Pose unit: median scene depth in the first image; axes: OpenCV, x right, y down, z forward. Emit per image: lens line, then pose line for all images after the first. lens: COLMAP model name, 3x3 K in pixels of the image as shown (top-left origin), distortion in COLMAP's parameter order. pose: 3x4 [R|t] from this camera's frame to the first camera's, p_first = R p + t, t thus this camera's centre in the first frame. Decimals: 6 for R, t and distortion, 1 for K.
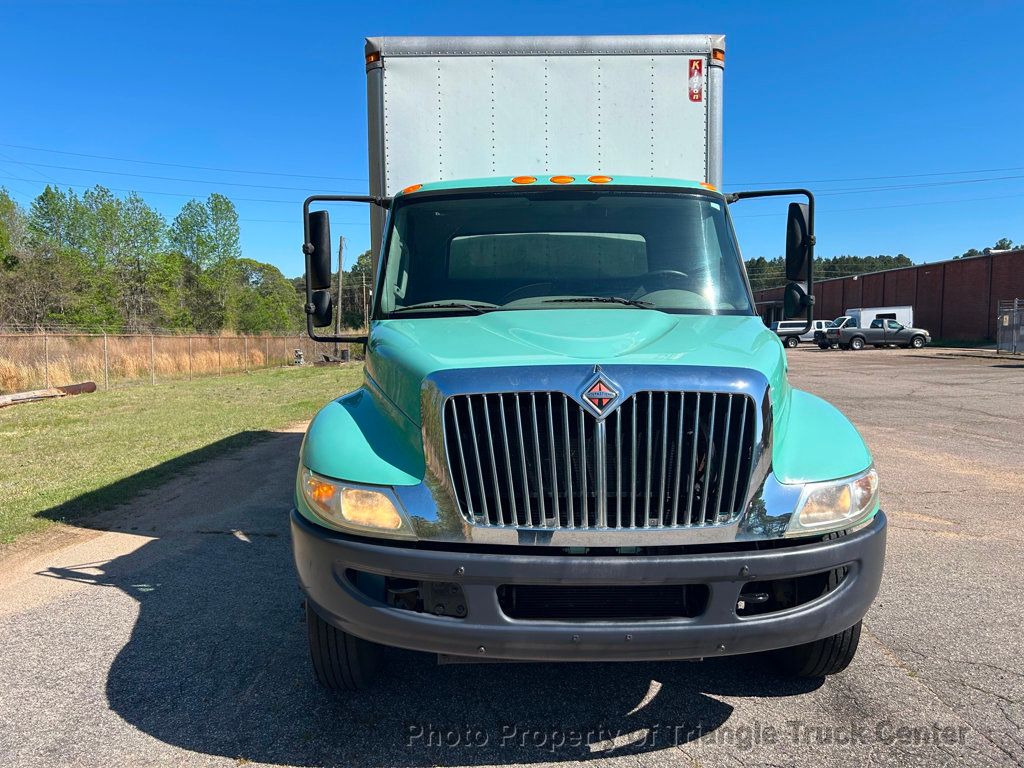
lens RADIAL K [[768.9, 0, 511.3], [0, 768.9, 385.6], [0, 0, 1]] dist [0.051354, -0.061710]
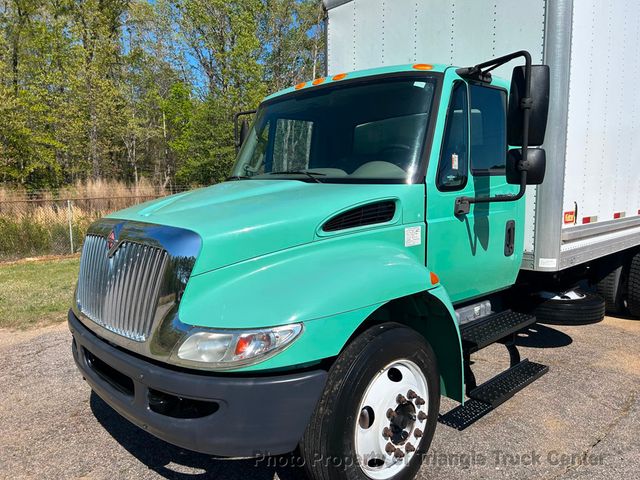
lens RADIAL K [[480.5, 0, 316.6], [0, 480.5, 241.1], [0, 0, 1]] dist [0.051354, -0.061710]
pose [[0.676433, 0.086242, -0.731438, 0.660161], [-0.046605, 0.996142, 0.074352, -0.047928], [0.735028, -0.016205, 0.677843, 0.387938]]
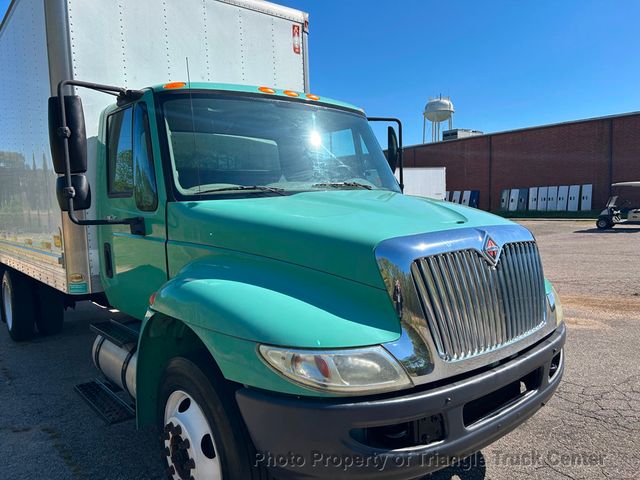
lens RADIAL K [[480.5, 0, 318.6], [0, 480.5, 243.7], [0, 0, 1]] dist [0.051354, -0.061710]
pose [[0.776252, -0.072149, 0.626281, -0.405817], [0.073926, 0.996993, 0.023226, -0.024590], [-0.626074, 0.028269, 0.779251, 0.309628]]
